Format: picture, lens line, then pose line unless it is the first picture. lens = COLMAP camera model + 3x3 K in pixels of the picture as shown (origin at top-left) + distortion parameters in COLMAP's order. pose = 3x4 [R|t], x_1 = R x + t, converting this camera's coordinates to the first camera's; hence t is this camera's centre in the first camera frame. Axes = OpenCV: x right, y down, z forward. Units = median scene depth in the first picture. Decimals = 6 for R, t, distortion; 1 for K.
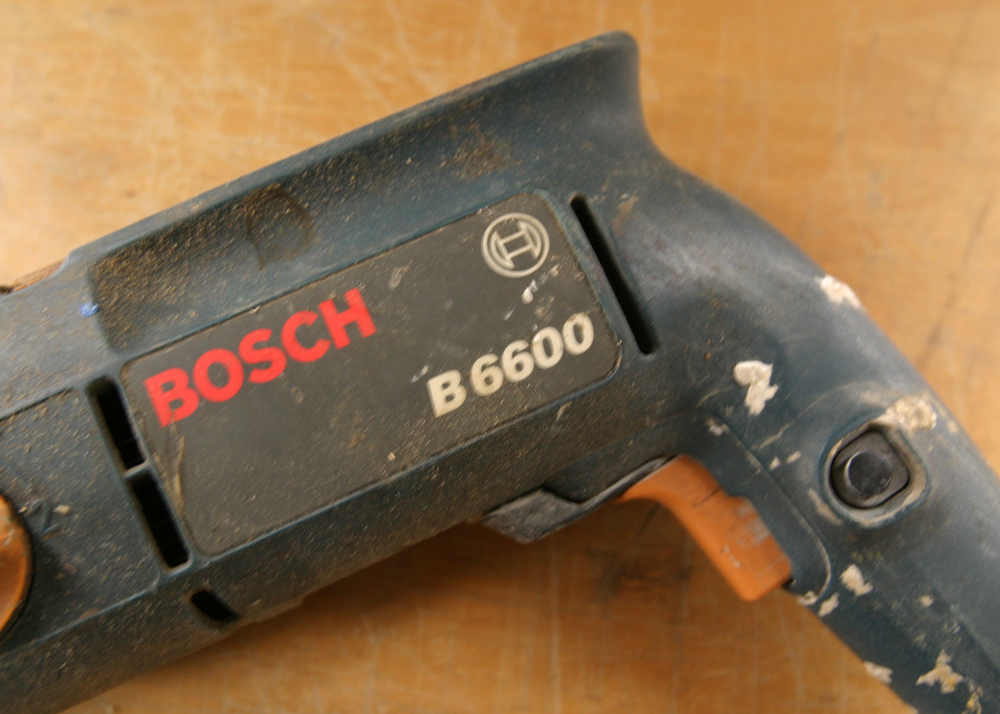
lens RADIAL K [[1016.8, 0, 500.0], [0, 1016.8, 357.0], [0, 0, 1]] dist [-0.047605, -0.002059]
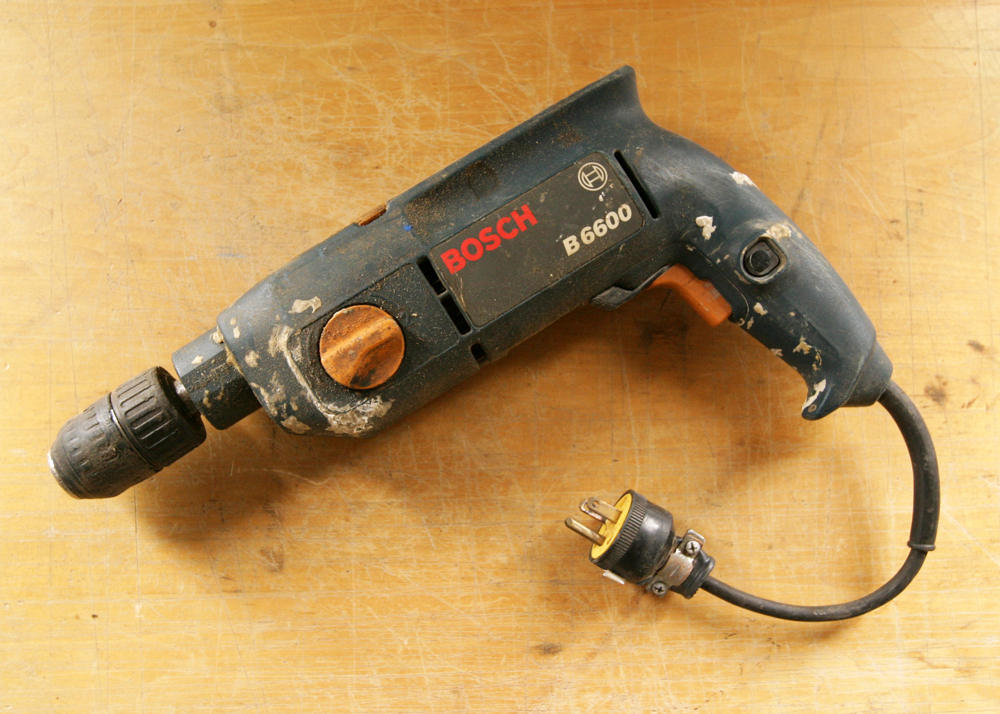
lens RADIAL K [[1238.3, 0, 500.0], [0, 1238.3, 357.0], [0, 0, 1]] dist [-0.013268, -0.001455]
pose [[0.992377, -0.121018, 0.023275, -0.291701], [0.118535, 0.989009, 0.088380, 0.017705], [-0.033715, -0.084947, 0.995815, -1.705149]]
